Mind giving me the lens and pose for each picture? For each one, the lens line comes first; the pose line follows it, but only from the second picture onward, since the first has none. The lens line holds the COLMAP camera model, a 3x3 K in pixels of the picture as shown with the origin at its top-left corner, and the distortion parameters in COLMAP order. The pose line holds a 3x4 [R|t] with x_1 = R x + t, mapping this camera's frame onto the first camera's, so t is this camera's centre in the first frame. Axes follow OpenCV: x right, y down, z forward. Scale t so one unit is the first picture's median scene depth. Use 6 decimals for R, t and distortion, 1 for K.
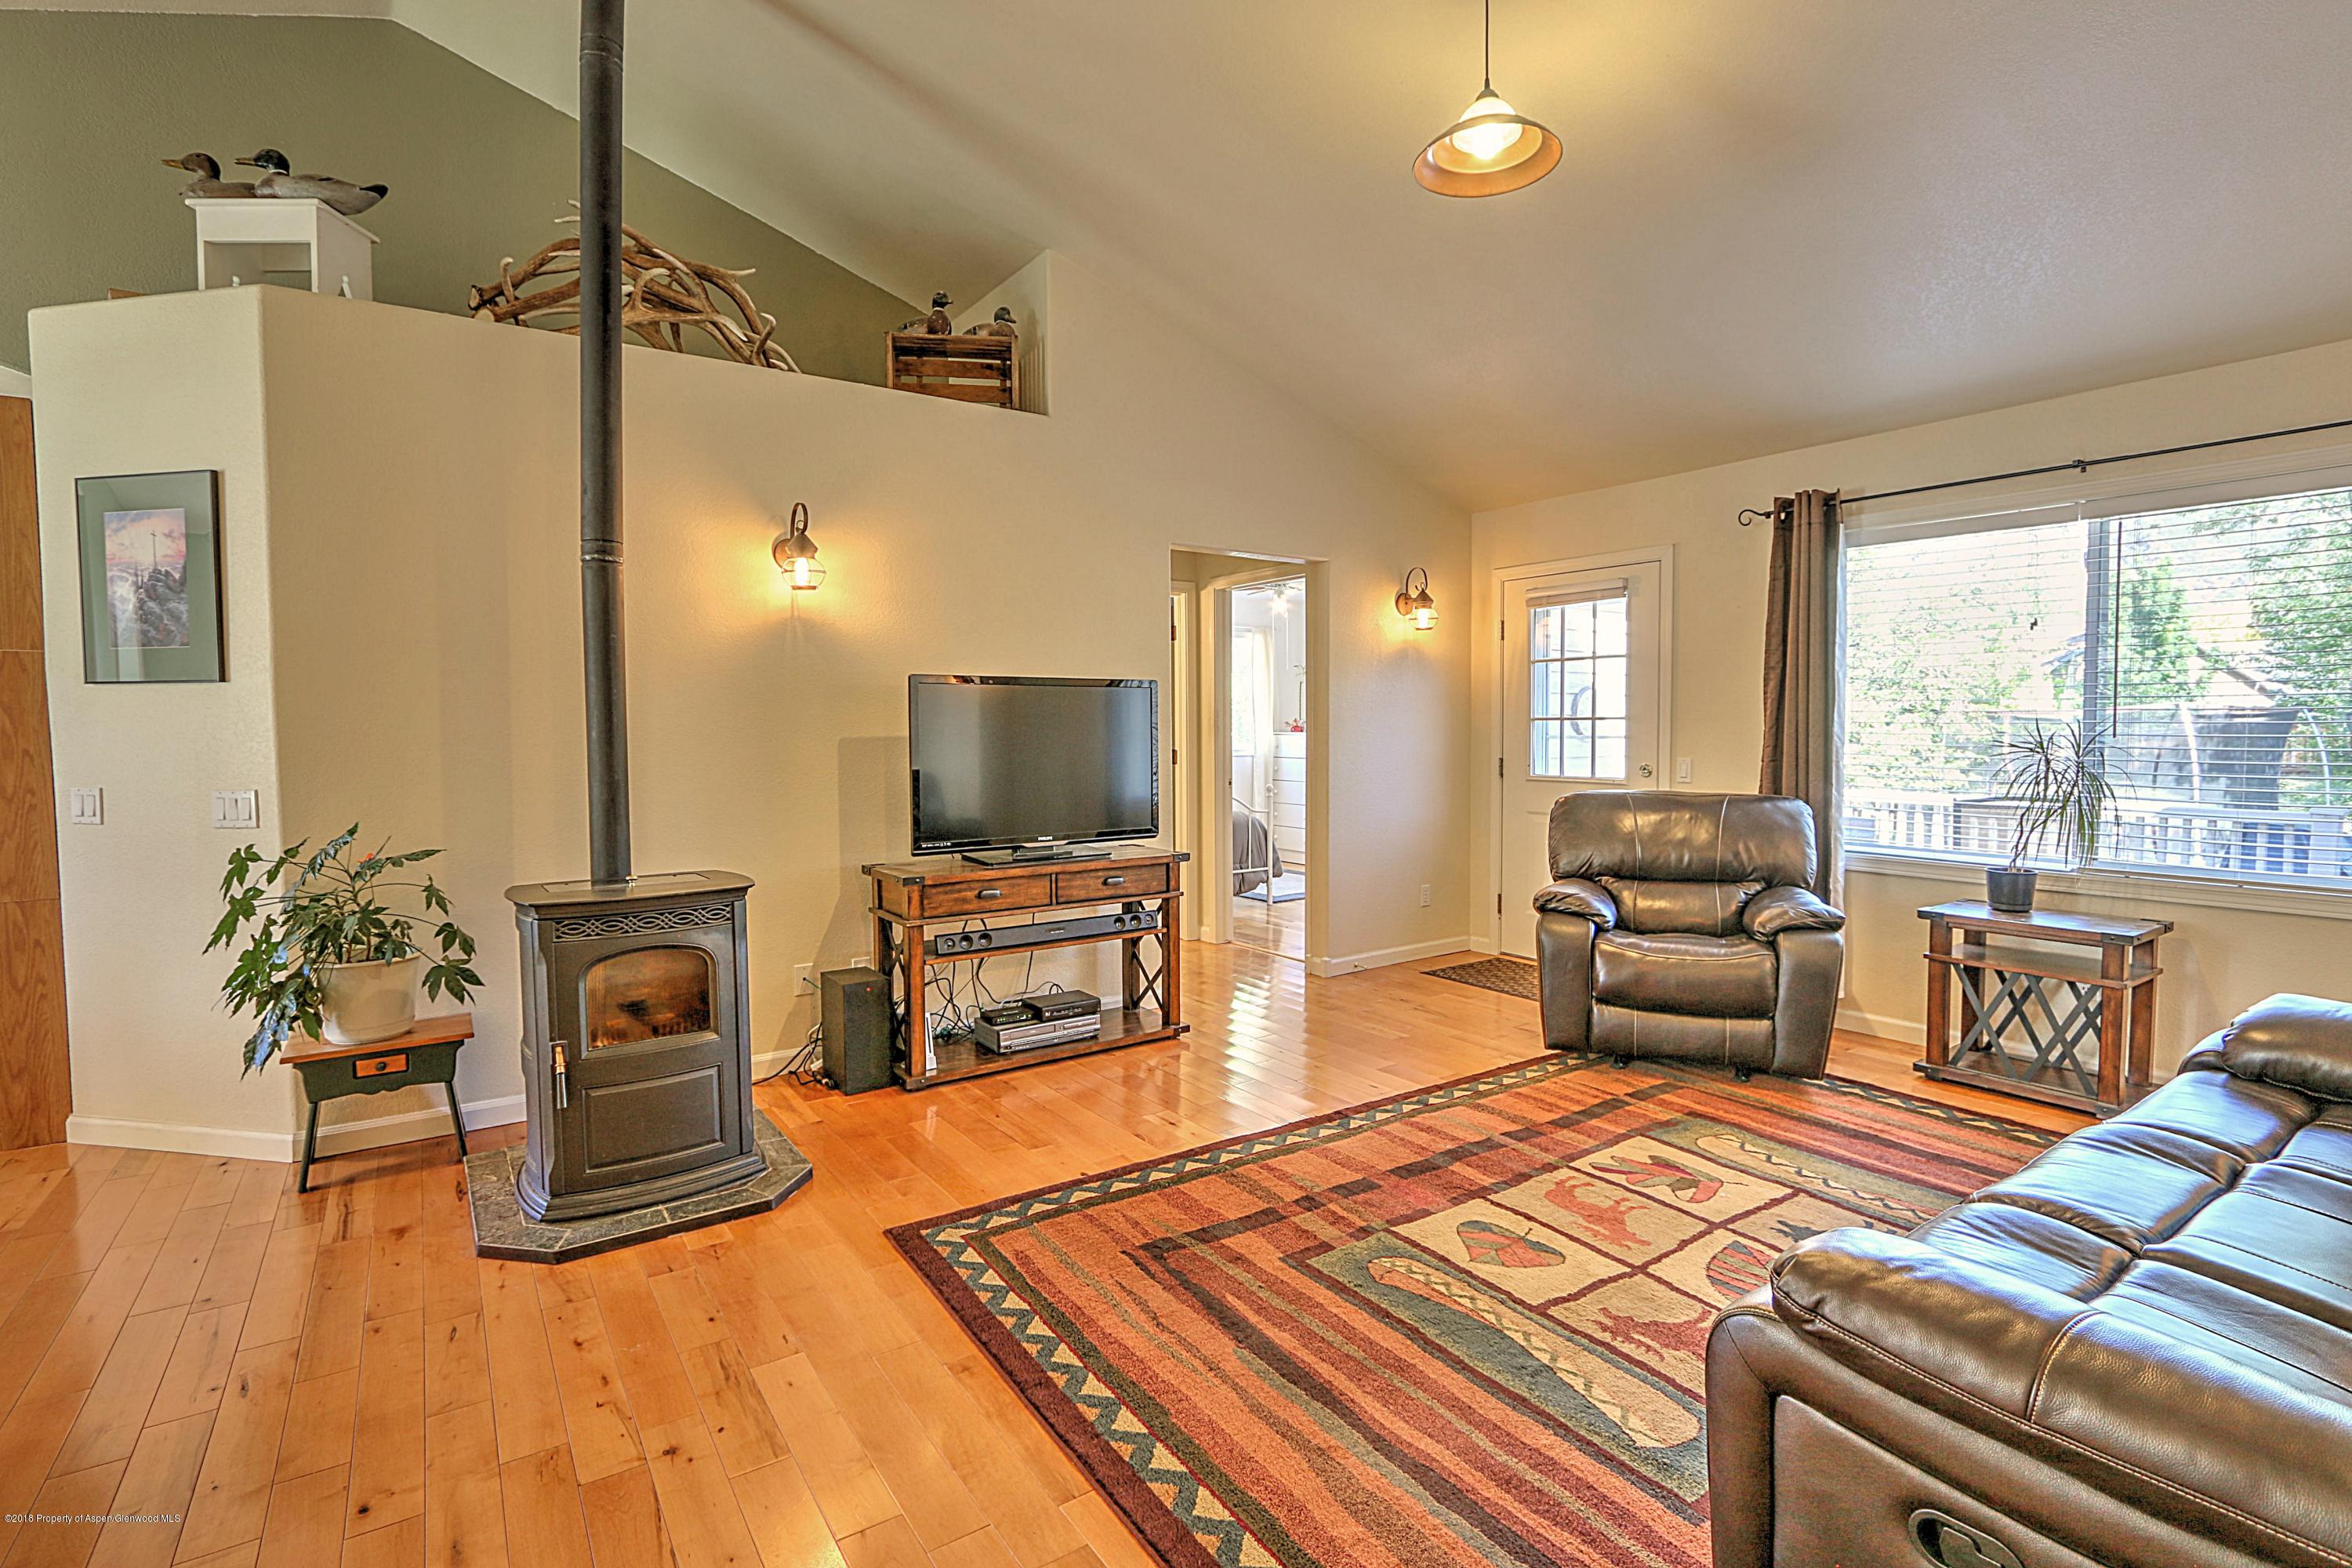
lens RADIAL K [[1085.4, 0, 1174.0], [0, 1085.4, 779.9], [0, 0, 1]] dist [-0.015667, 0.001674]
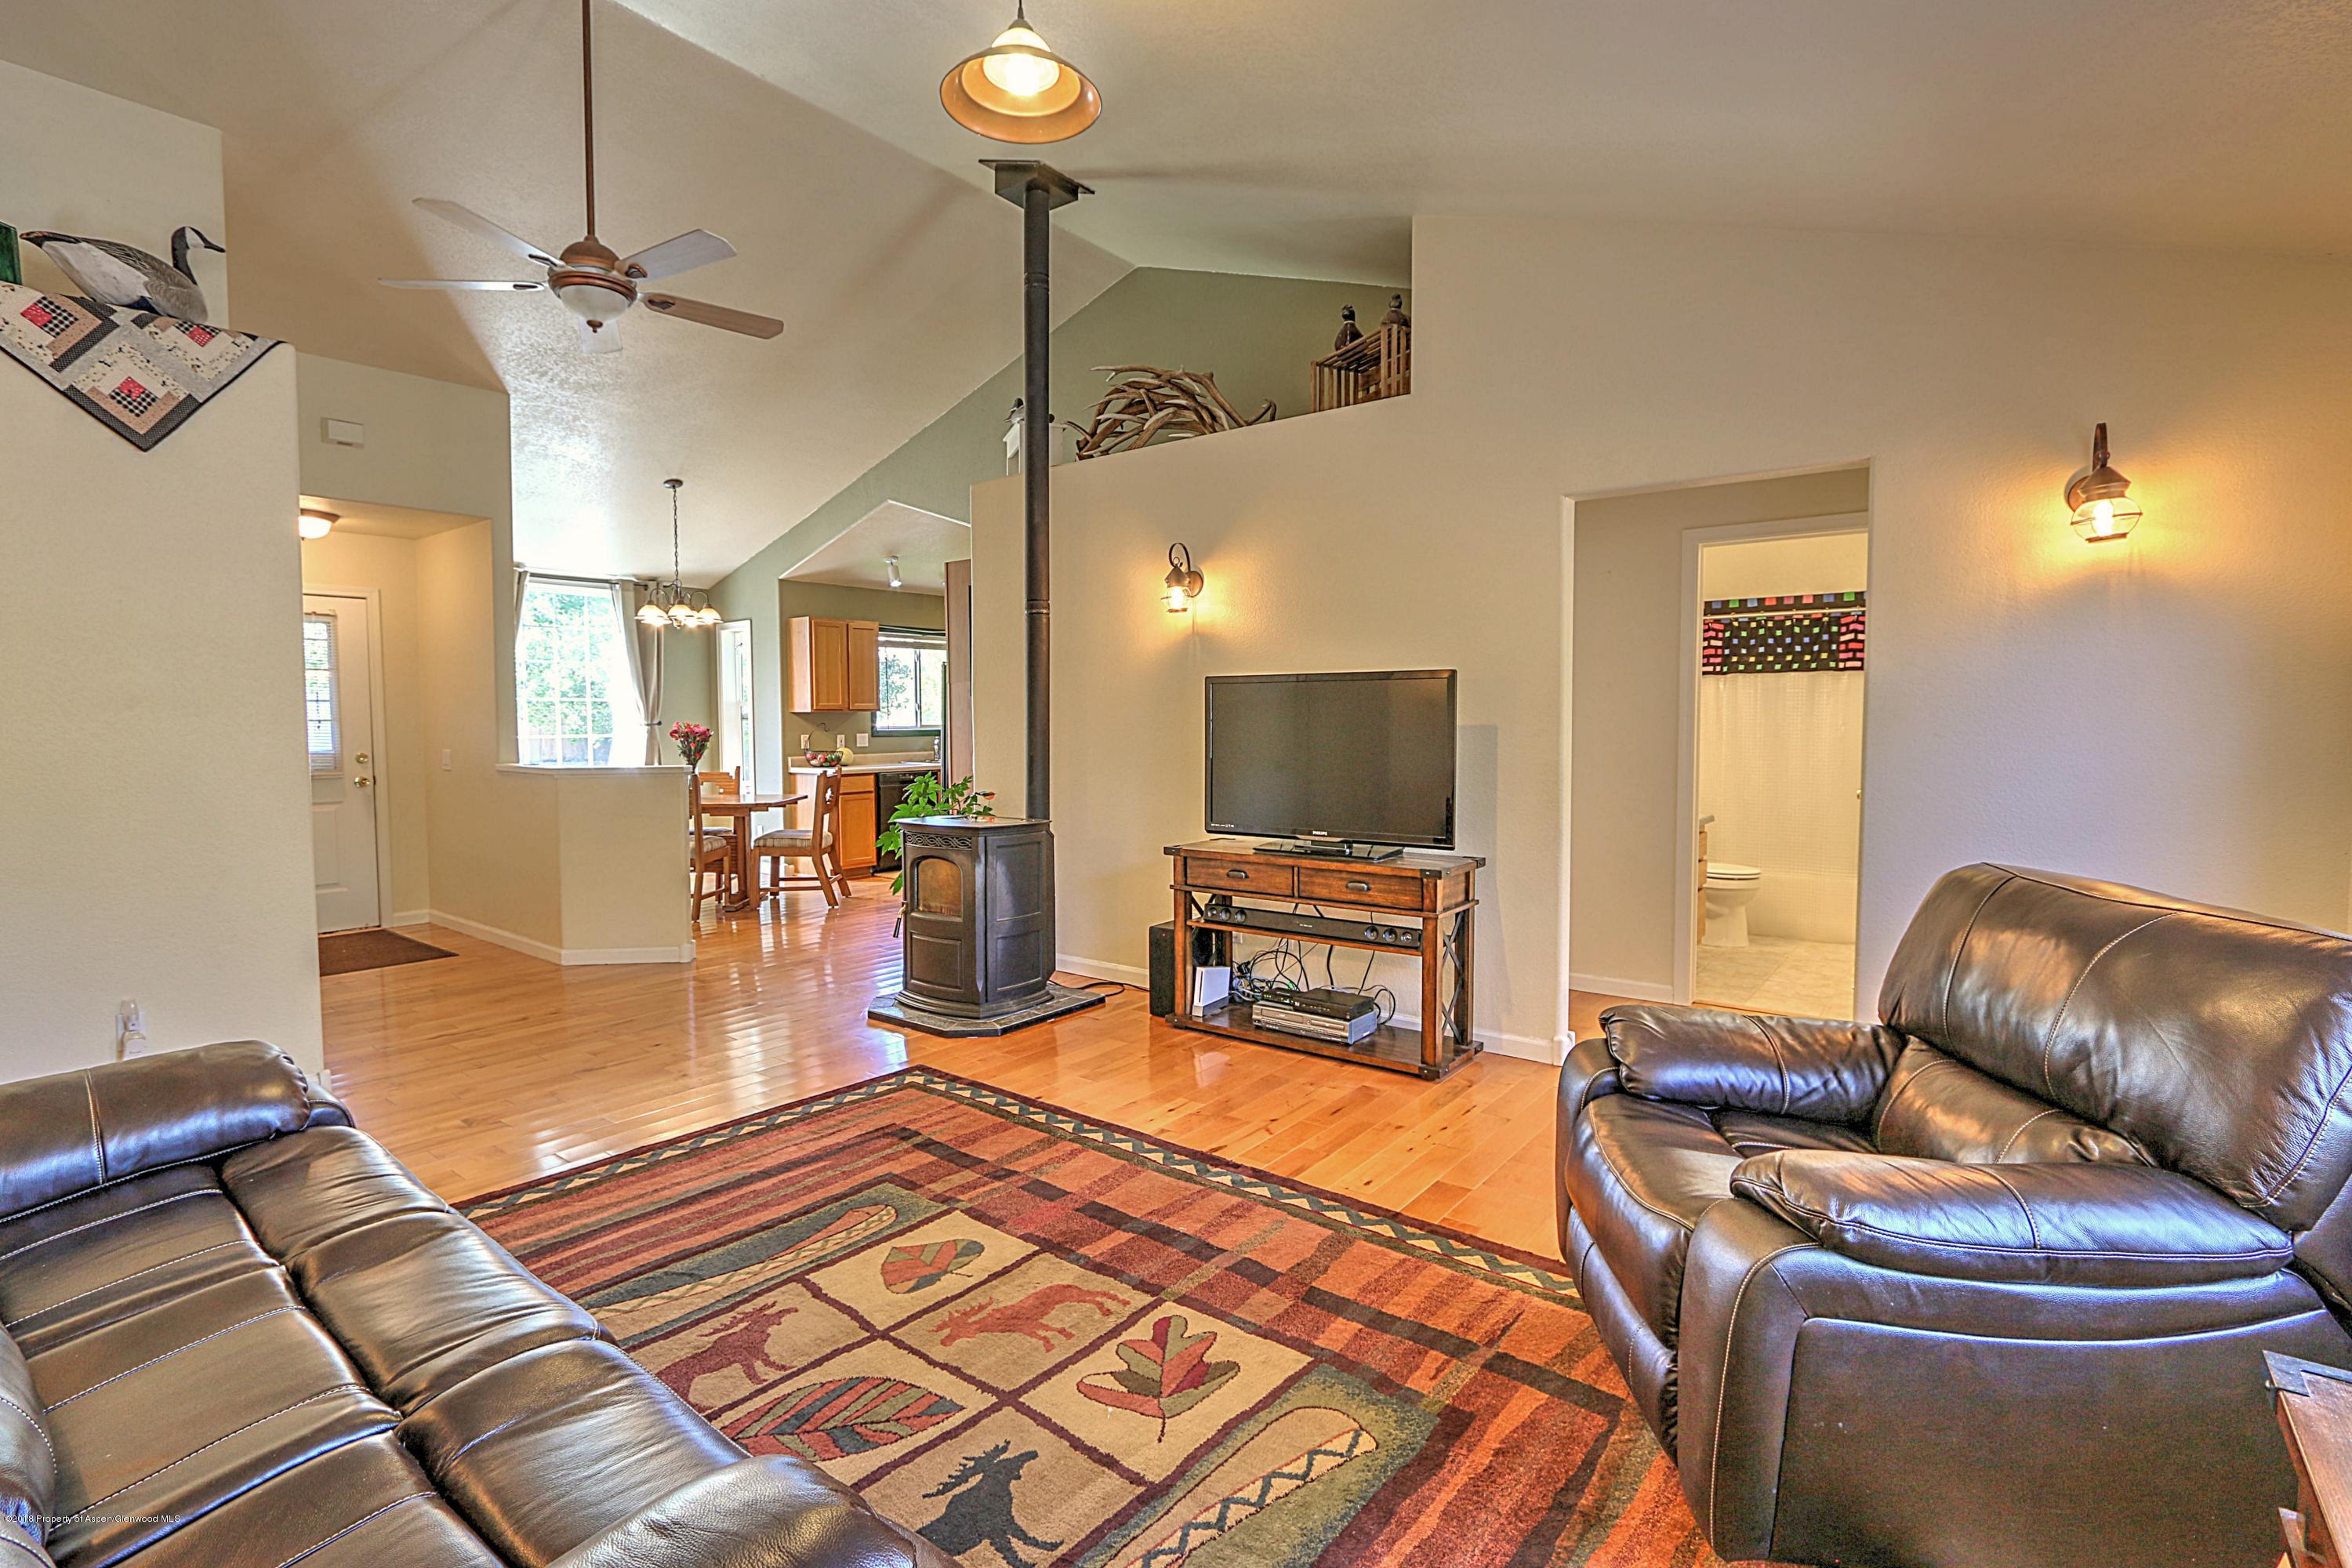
lens RADIAL K [[1085.4, 0, 1176.5], [0, 1085.4, 781.0], [0, 0, 1]] dist [-0.015667, 0.001674]
pose [[0.305515, 0.057410, -0.950455, 1.031002], [-0.045819, 0.997911, 0.045548, -0.044795], [0.951084, 0.029633, 0.307507, 0.729934]]
